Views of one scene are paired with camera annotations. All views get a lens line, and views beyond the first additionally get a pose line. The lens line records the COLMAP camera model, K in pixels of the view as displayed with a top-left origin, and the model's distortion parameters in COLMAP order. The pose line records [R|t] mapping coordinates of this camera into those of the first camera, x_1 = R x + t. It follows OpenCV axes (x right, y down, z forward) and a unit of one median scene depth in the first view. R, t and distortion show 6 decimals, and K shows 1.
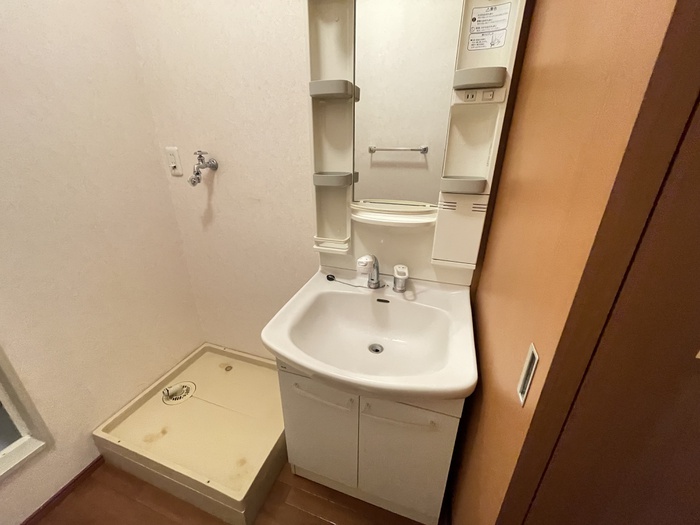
lens RADIAL K [[283.7, 0, 348.4], [0, 283.7, 263.3], [0, 0, 1]] dist [-0.001340, 0.000340]
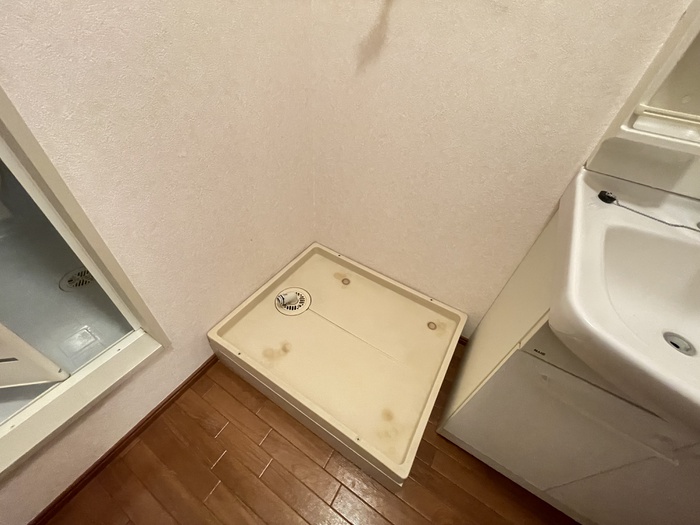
lens RADIAL K [[283.7, 0, 348.4], [0, 283.7, 263.3], [0, 0, 1]] dist [-0.001340, 0.000340]
pose [[0.972366, 0.205976, -0.109901, -0.434322], [-0.154866, 0.921342, 0.356574, 0.048802], [0.174702, -0.329701, 0.927780, 0.357571]]
